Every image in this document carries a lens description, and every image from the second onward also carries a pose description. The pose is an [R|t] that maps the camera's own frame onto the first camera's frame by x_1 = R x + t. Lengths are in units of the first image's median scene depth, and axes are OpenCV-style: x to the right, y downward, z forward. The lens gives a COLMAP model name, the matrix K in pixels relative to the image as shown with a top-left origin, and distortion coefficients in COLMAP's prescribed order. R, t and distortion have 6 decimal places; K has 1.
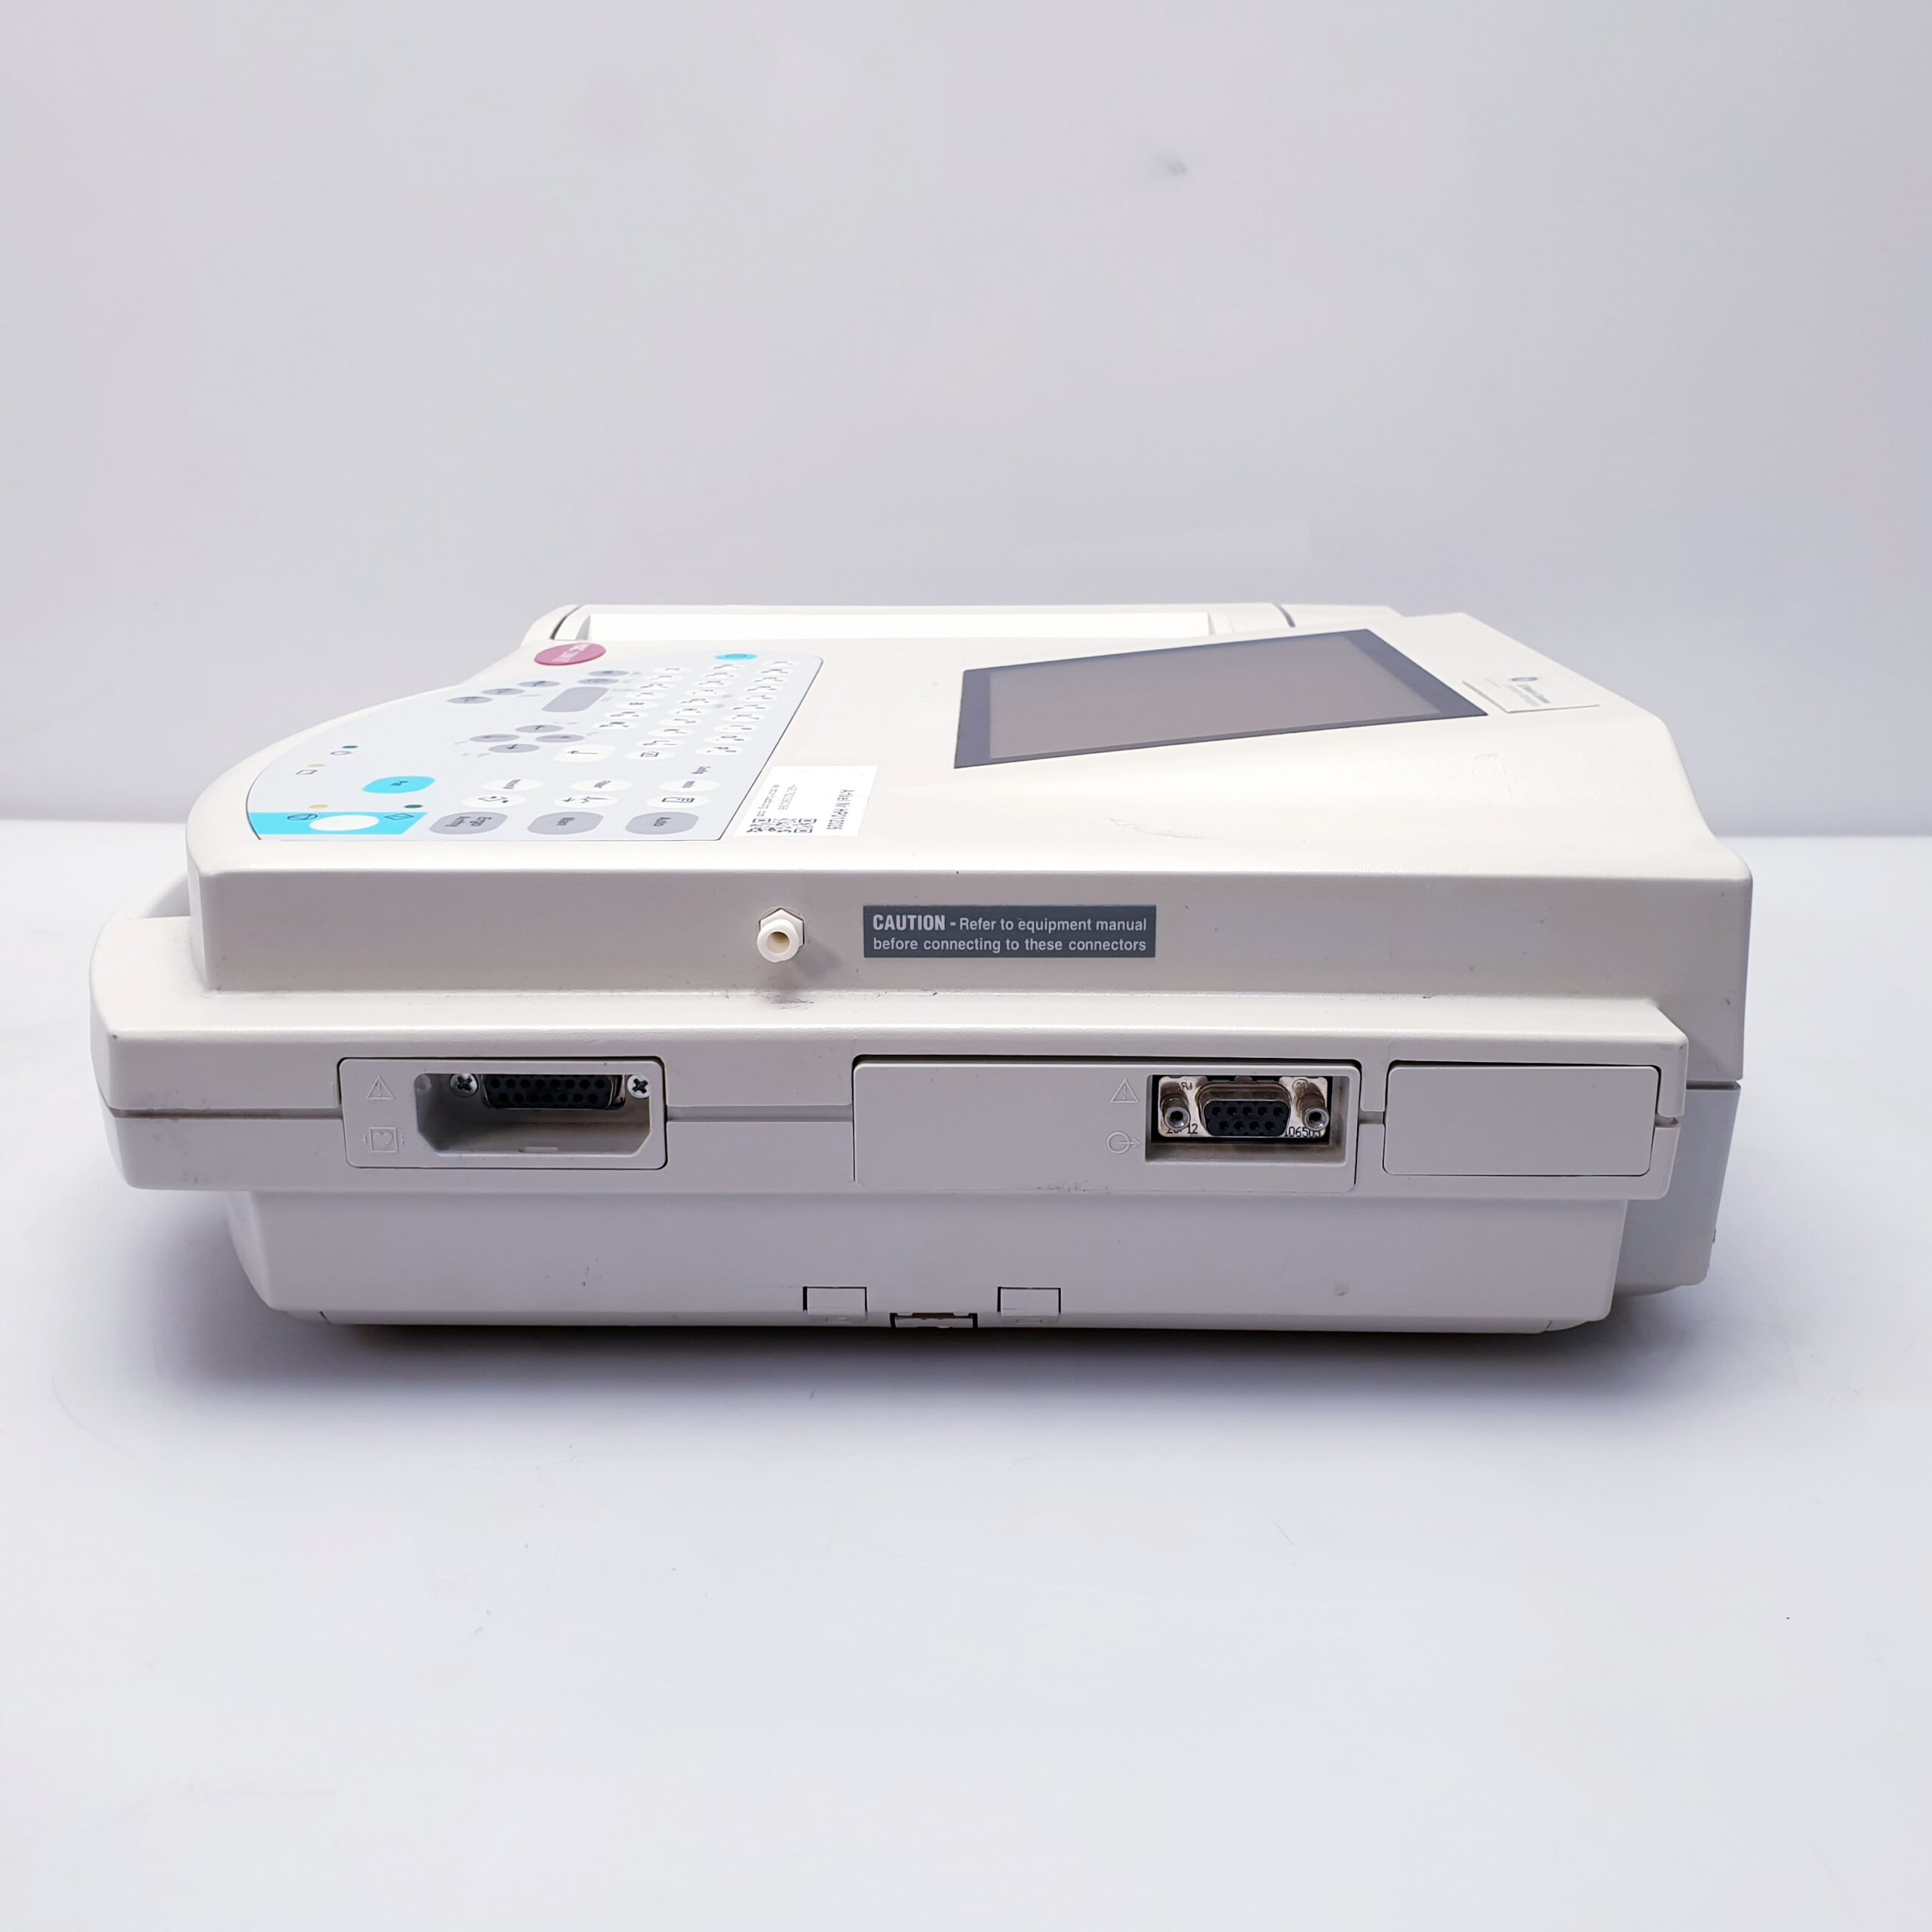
lens RADIAL K [[2089.6, 0, 966.0], [0, 2089.6, 966.0], [0, 0, 1]] dist [0.237014, -0.887306]
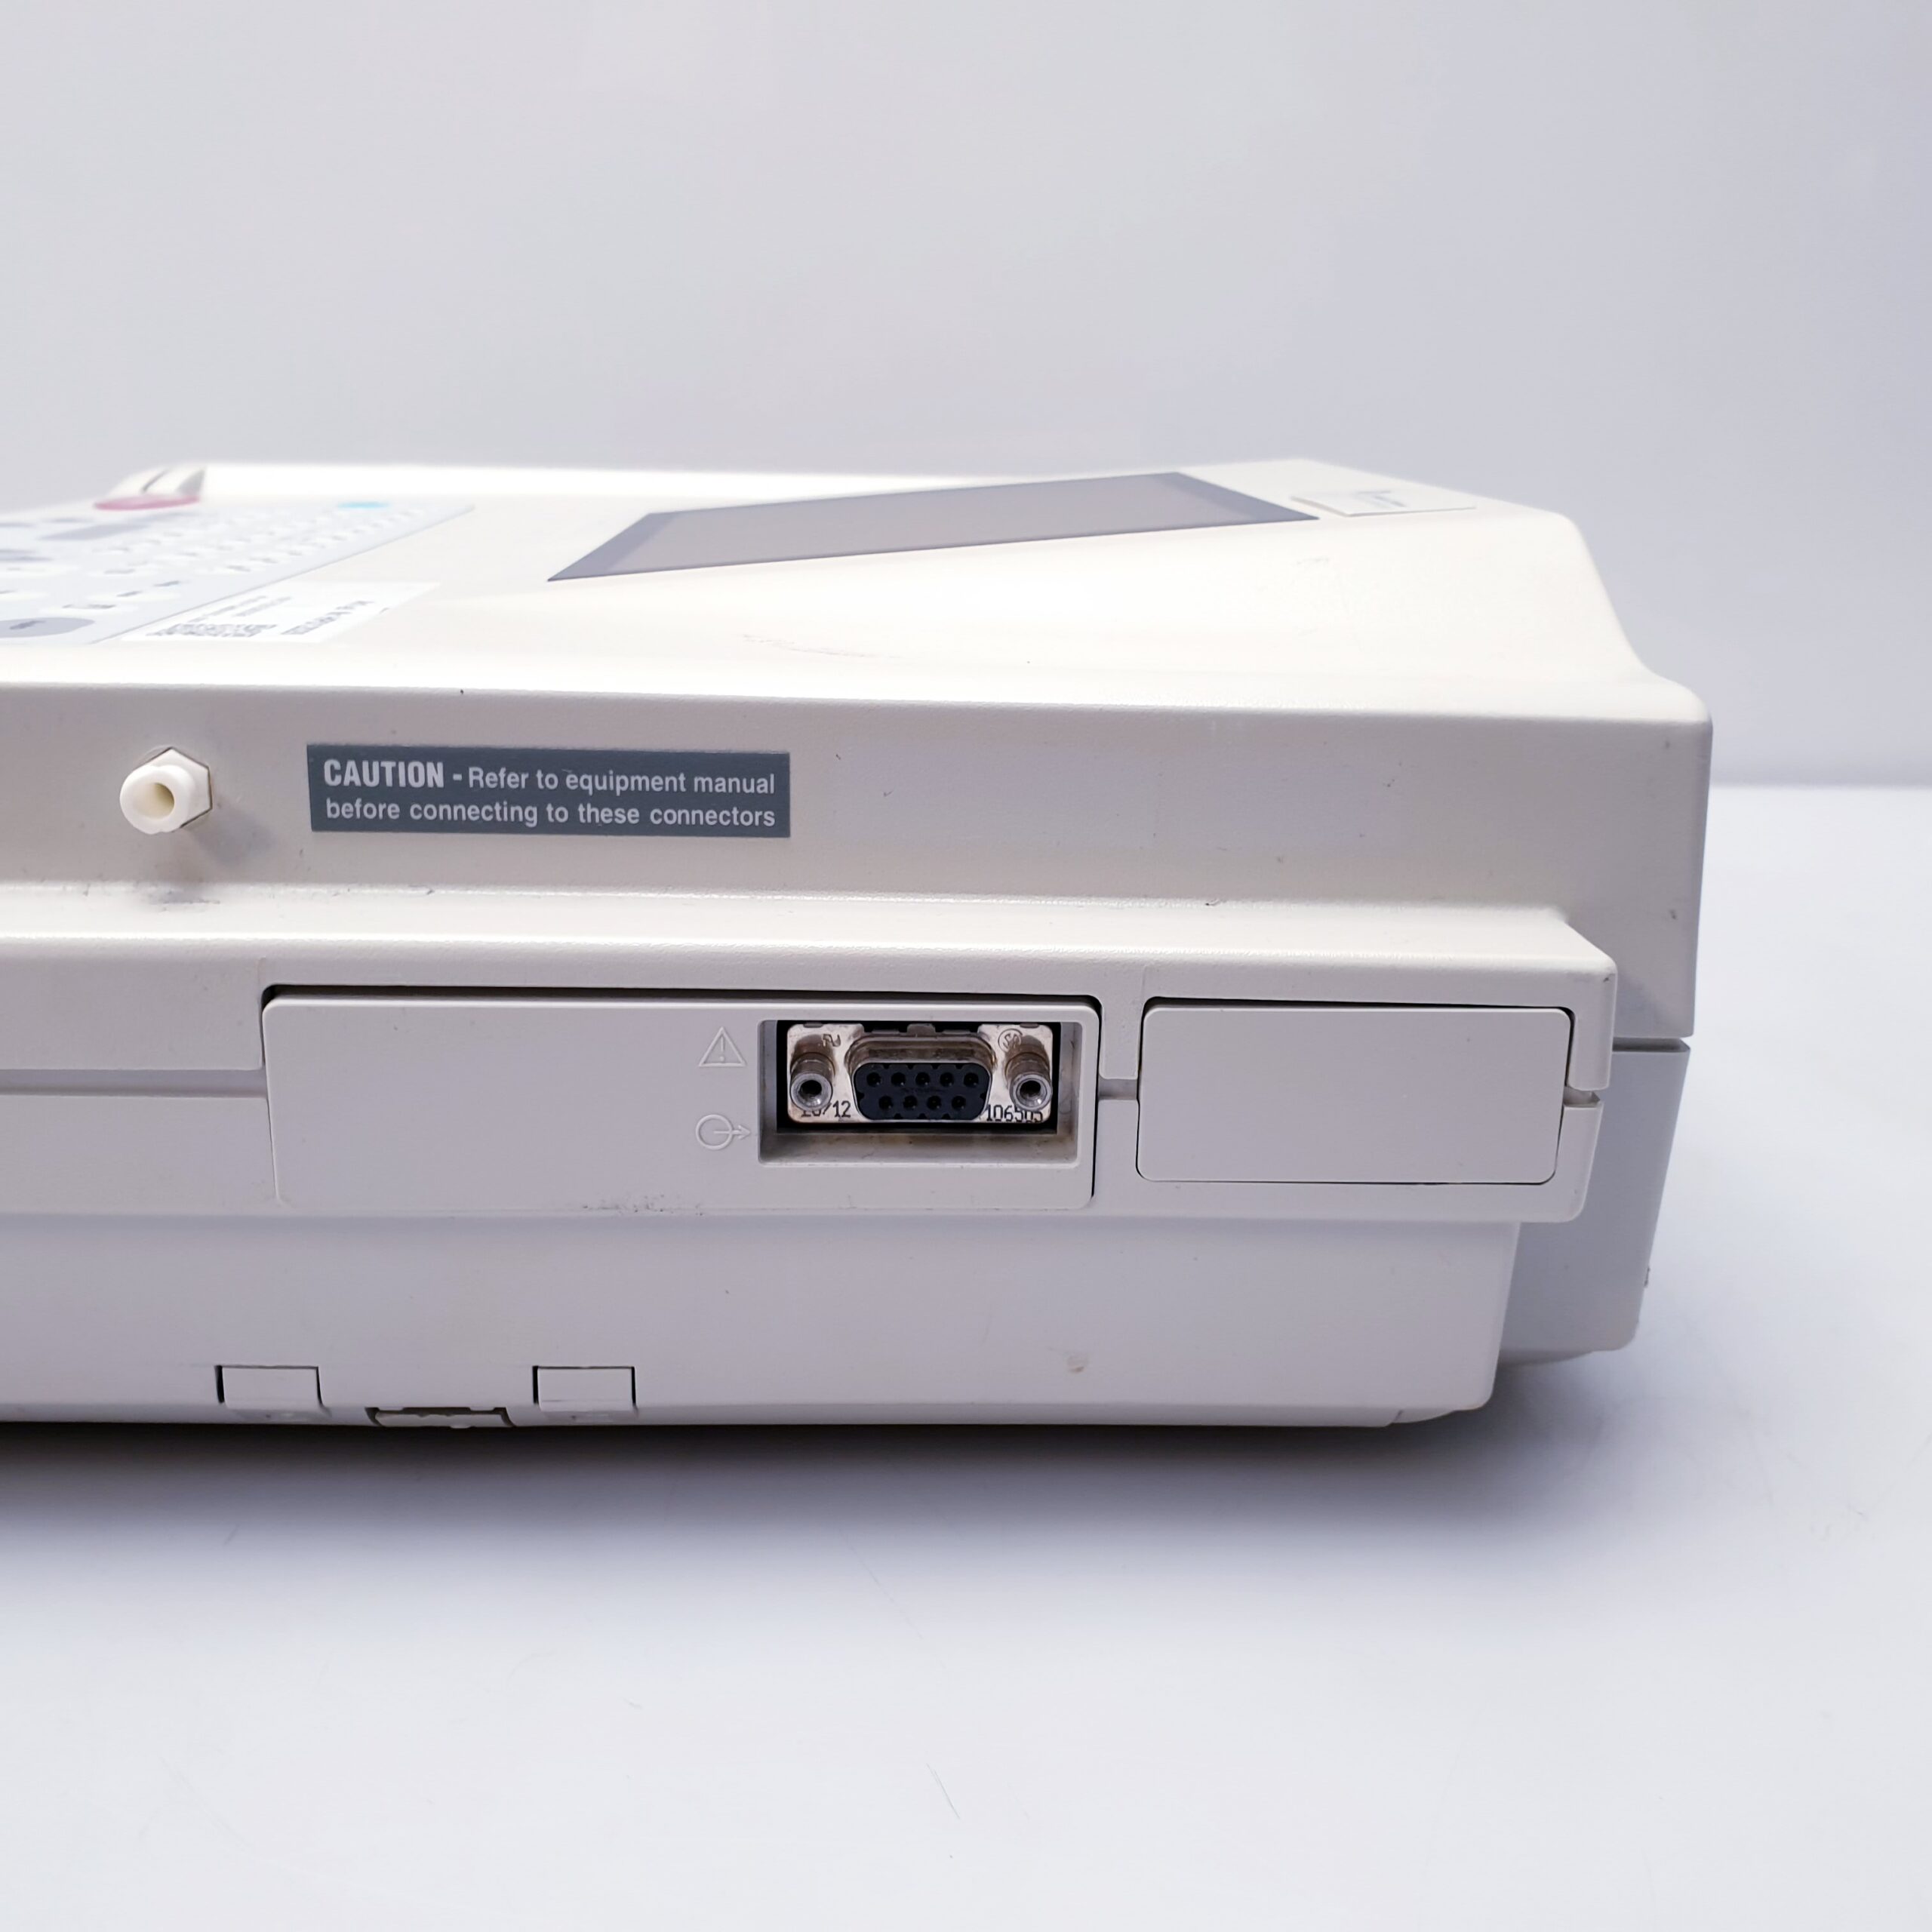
lens RADIAL K [[2089.6, 0, 966.0], [0, 2089.6, 966.0], [0, 0, 1]] dist [0.237014, -0.887306]
pose [[0.998370, 0.007269, 0.056608, 0.108352], [-0.006887, 0.999952, -0.006940, 0.038658], [-0.056656, 0.006539, 0.998372, 0.370717]]
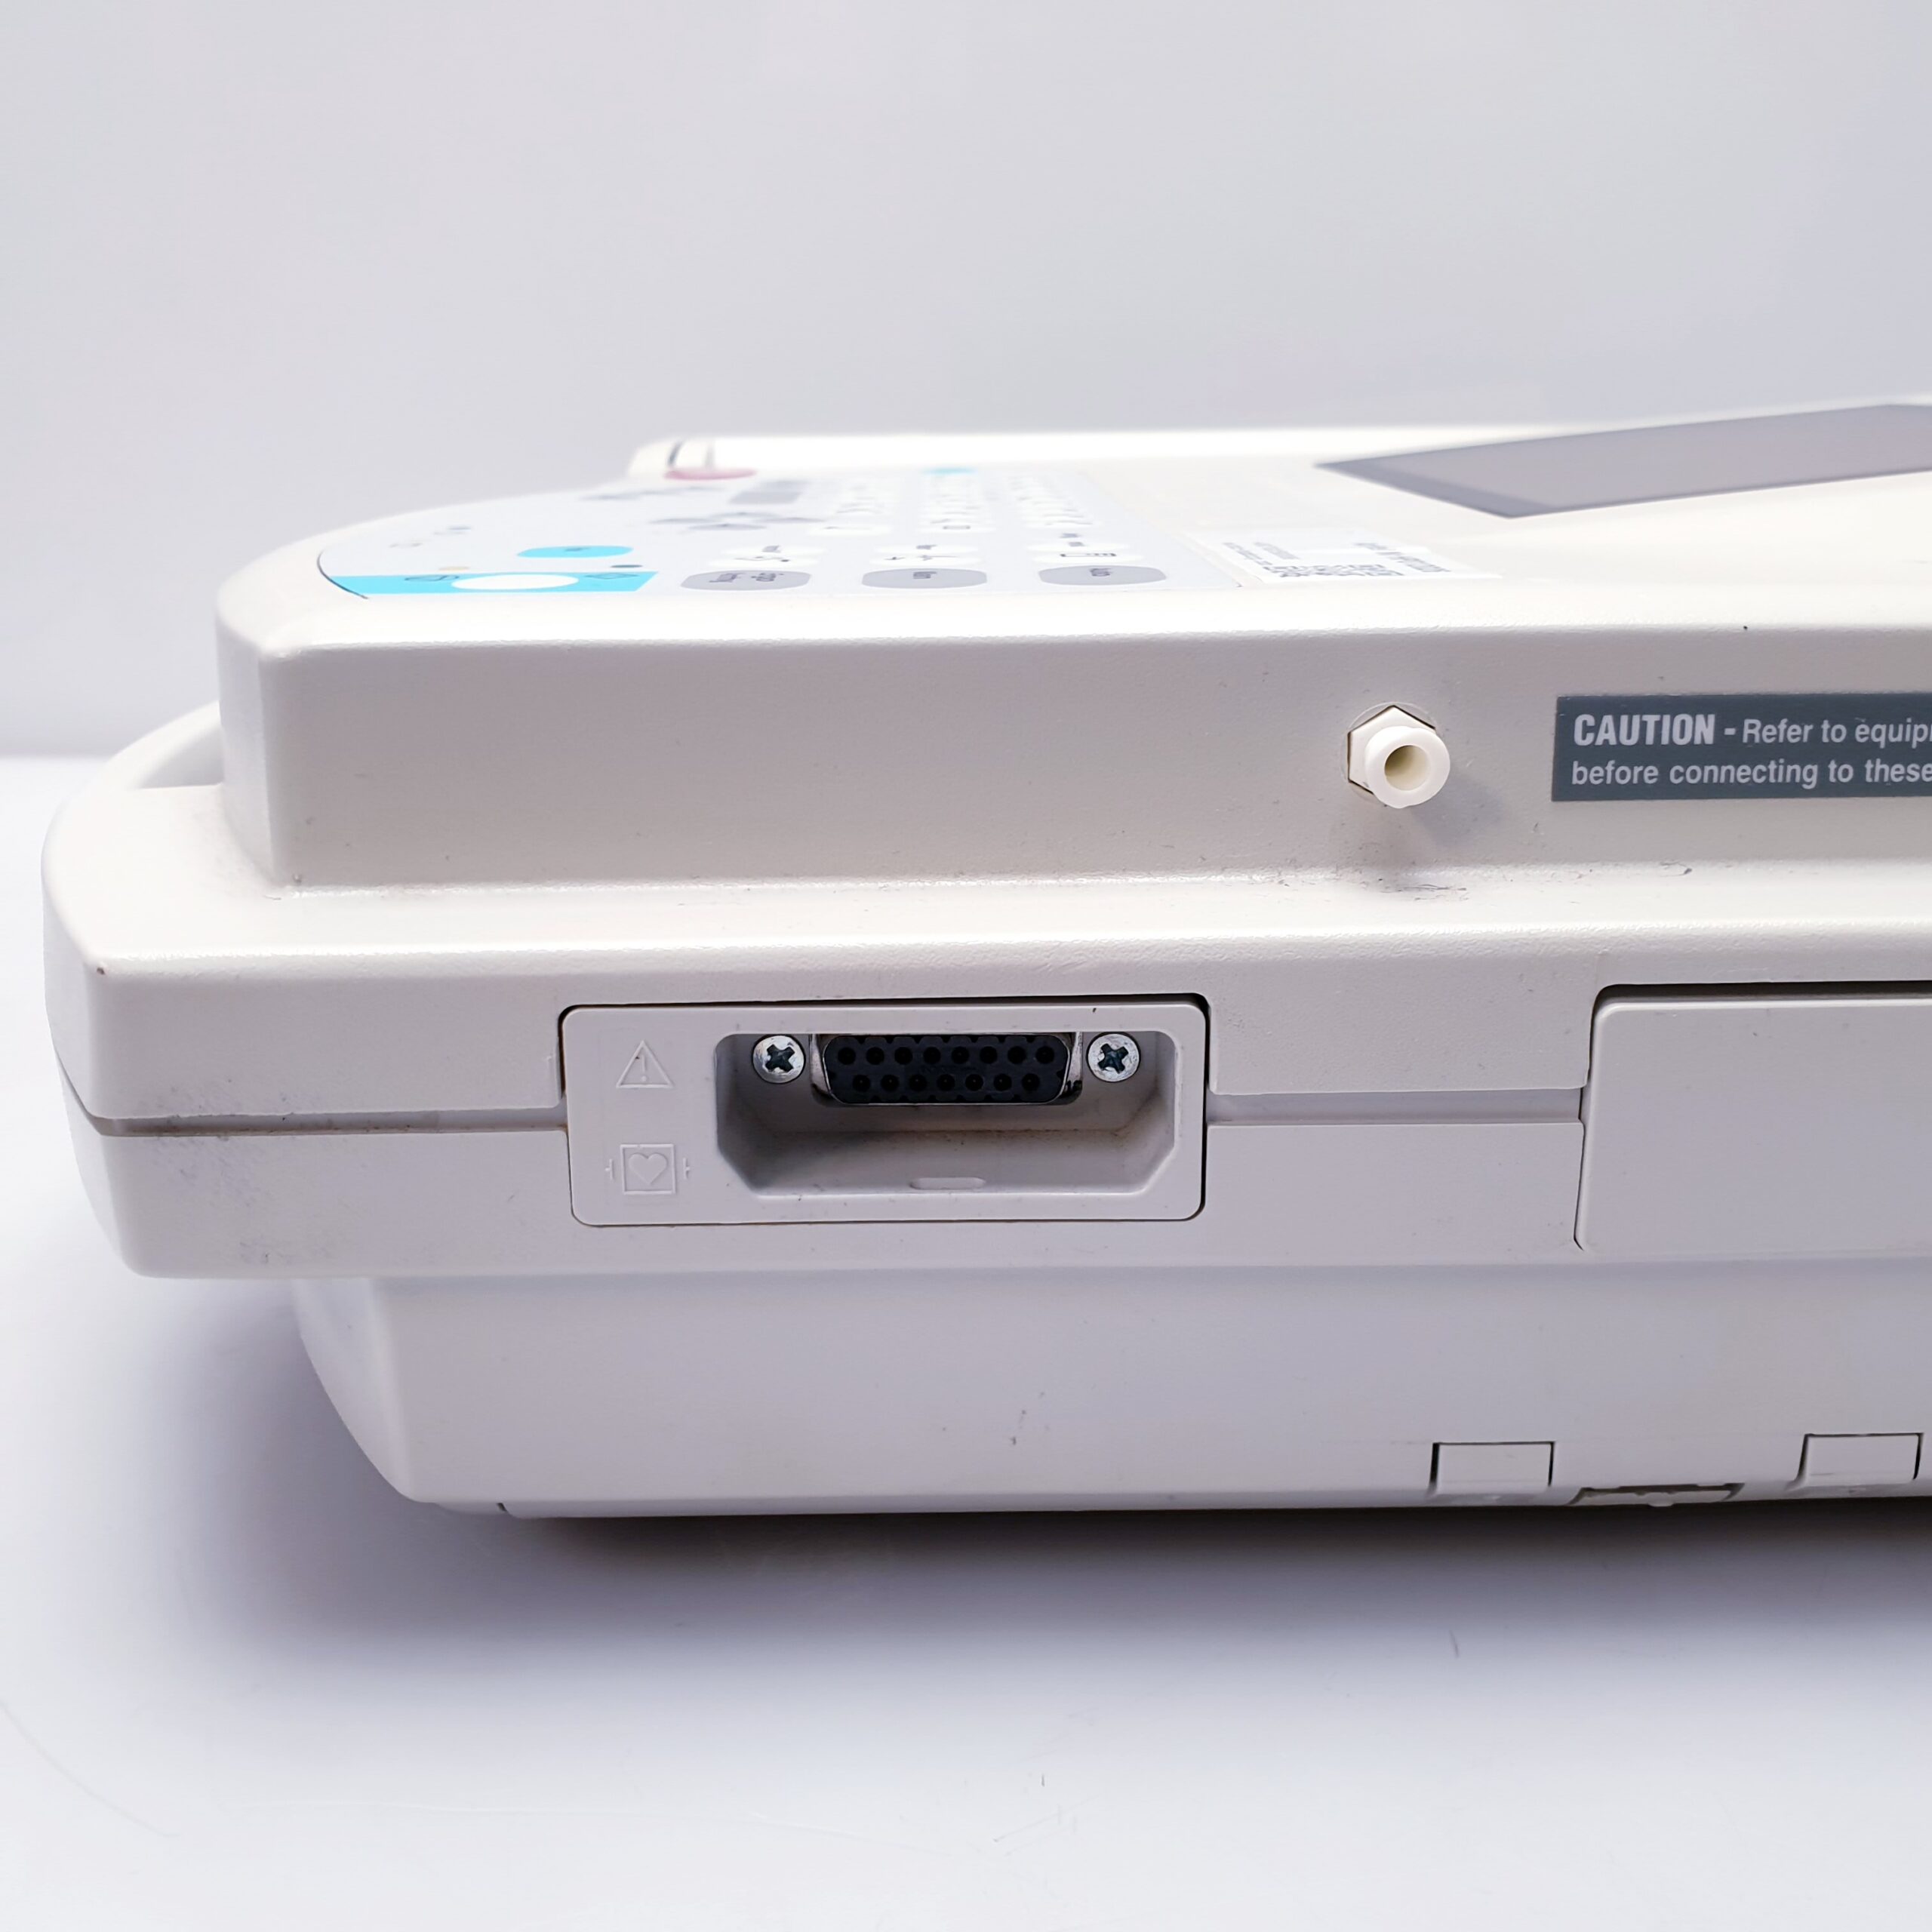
lens RADIAL K [[2089.6, 0, 966.0], [0, 2089.6, 966.0], [0, 0, 1]] dist [0.237014, -0.887306]
pose [[0.999379, -0.015830, 0.031477, -0.209949], [0.016032, 0.999852, -0.006168, 0.037346], [-0.031374, 0.006669, 0.999485, 0.488328]]
